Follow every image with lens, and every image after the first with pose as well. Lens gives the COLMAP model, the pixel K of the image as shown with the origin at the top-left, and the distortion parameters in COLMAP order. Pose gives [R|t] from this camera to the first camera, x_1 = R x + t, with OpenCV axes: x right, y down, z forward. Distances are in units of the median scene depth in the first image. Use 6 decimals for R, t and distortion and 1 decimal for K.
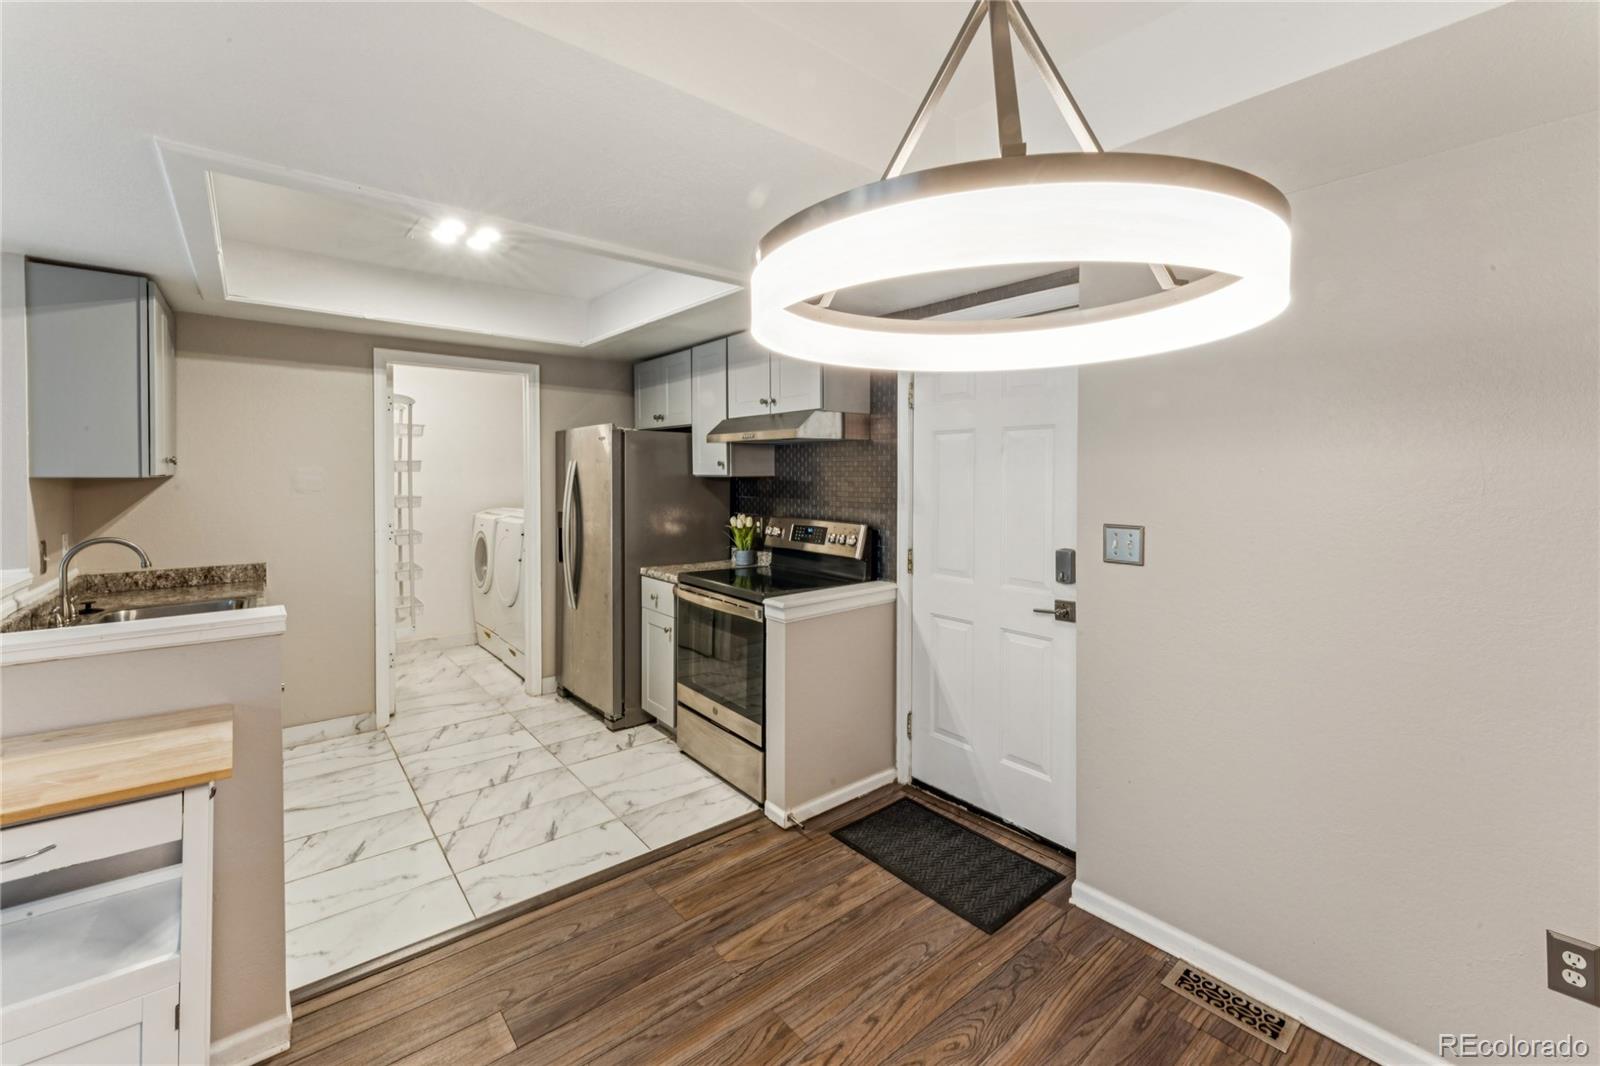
lens RADIAL K [[655.0, 0, 806.9], [0, 655.0, 487.8], [0, 0, 1]] dist [-0.001024, -0.001430]
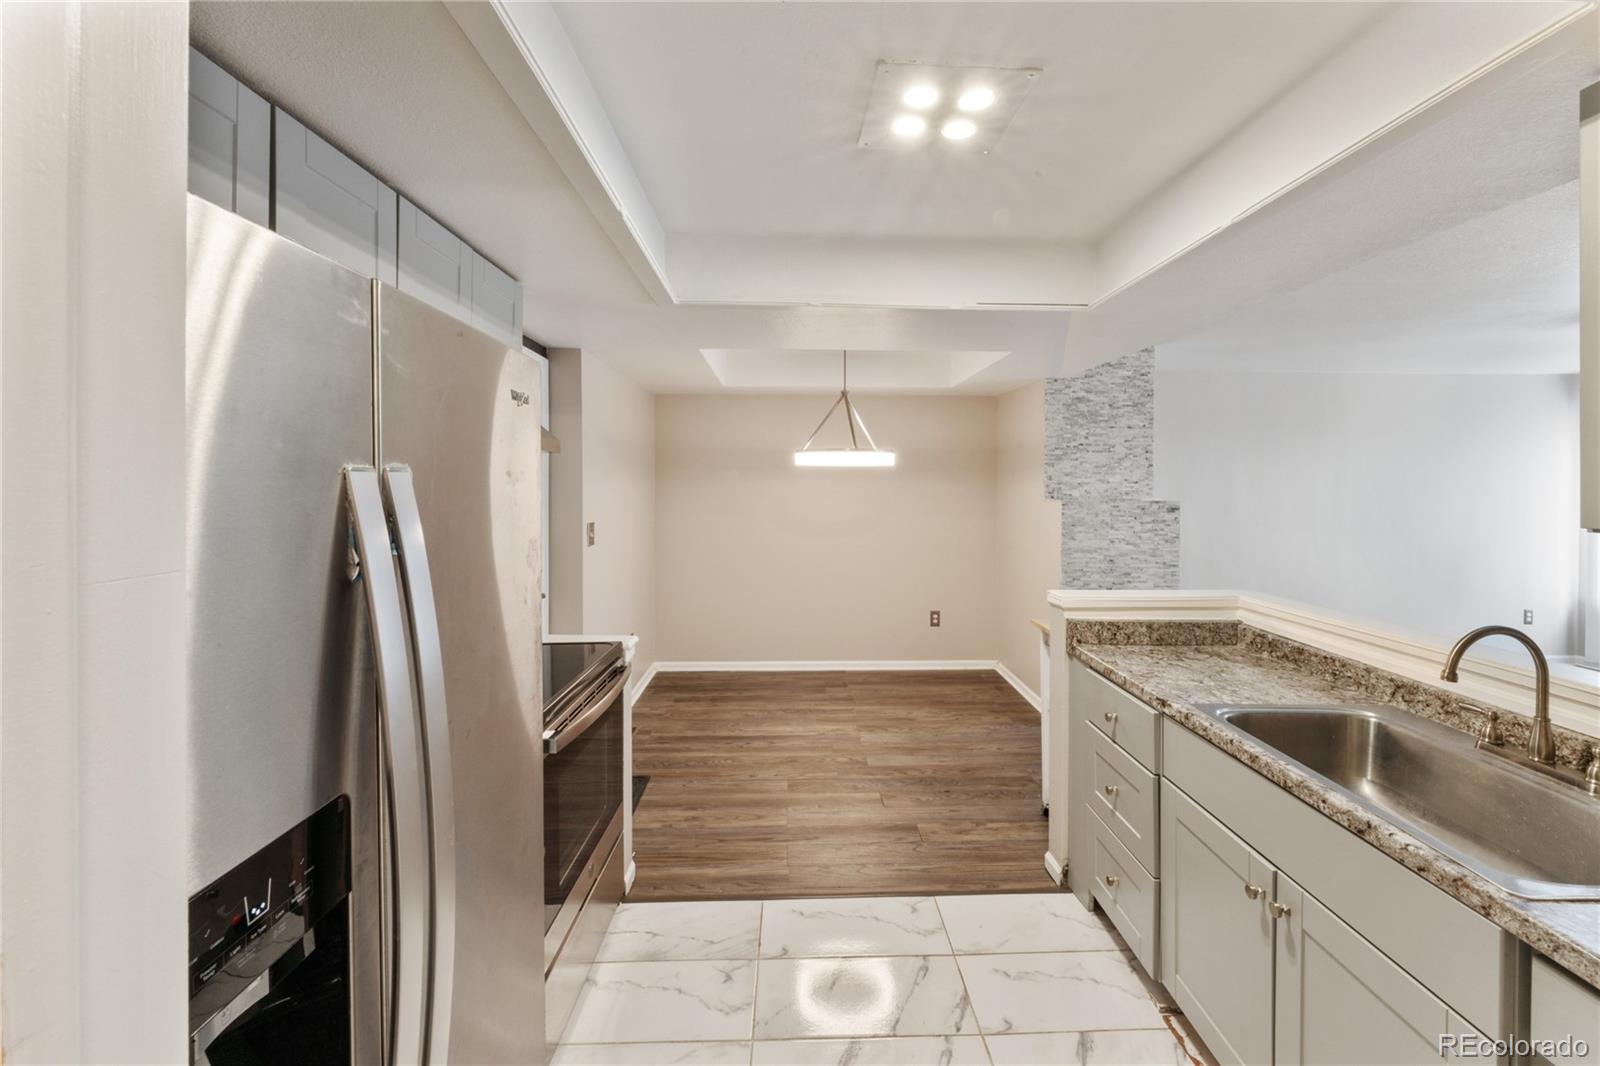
lens RADIAL K [[655.0, 0, 798.0], [0, 655.0, 485.5], [0, 0, 1]] dist [-0.001024, -0.001430]
pose [[-0.765940, -0.013665, 0.642766, -0.649017], [0.006186, 0.999571, 0.028623, -0.052229], [-0.642882, 0.025899, -0.765527, 1.244483]]
